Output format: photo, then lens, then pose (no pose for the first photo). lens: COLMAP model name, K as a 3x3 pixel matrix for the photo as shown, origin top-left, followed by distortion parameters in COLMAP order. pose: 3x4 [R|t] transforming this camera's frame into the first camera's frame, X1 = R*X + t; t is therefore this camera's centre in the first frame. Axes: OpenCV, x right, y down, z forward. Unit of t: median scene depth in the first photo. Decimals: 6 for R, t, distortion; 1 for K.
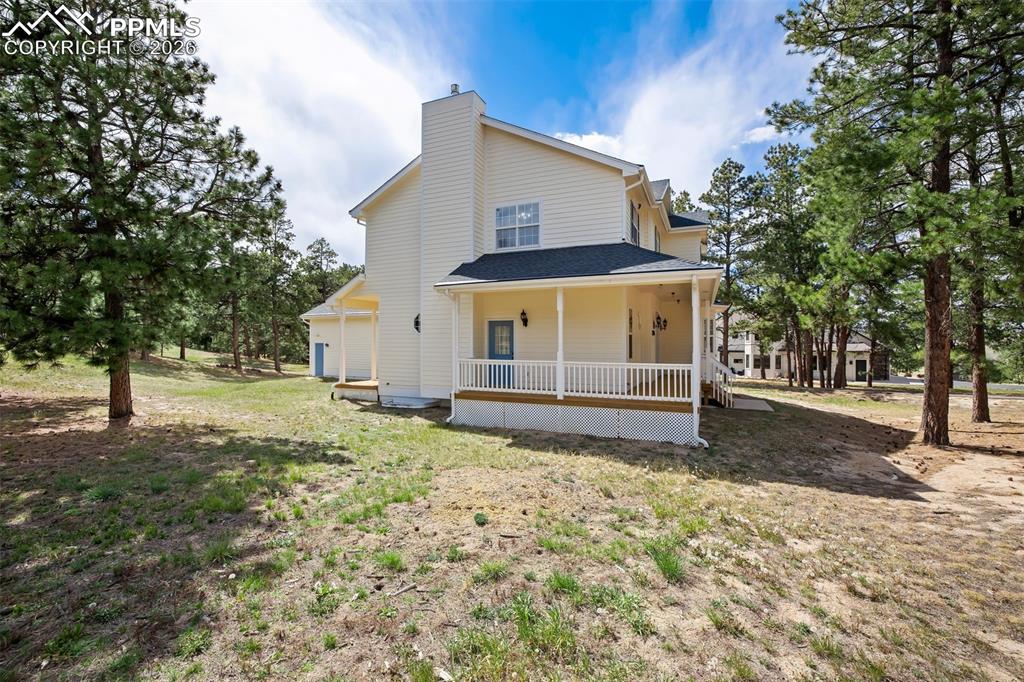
lens RADIAL K [[445.2, 0, 503.9], [0, 445.2, 337.6], [0, 0, 1]] dist [-0.024321, 0.004740]
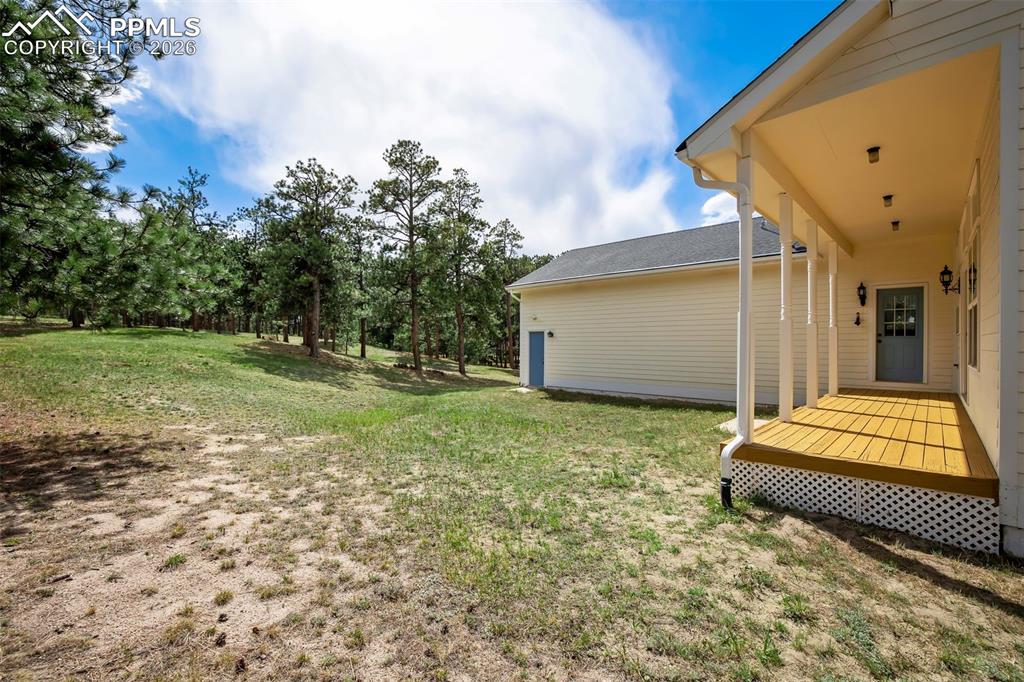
lens RADIAL K [[445.2, 0, 515.1], [0, 445.2, 343.6], [0, 0, 1]] dist [-0.024321, 0.004740]
pose [[0.945407, 0.004217, -0.325865, -0.159276], [-0.002392, 0.999979, 0.006000, 0.016111], [0.325884, -0.004893, 0.945397, 0.271658]]
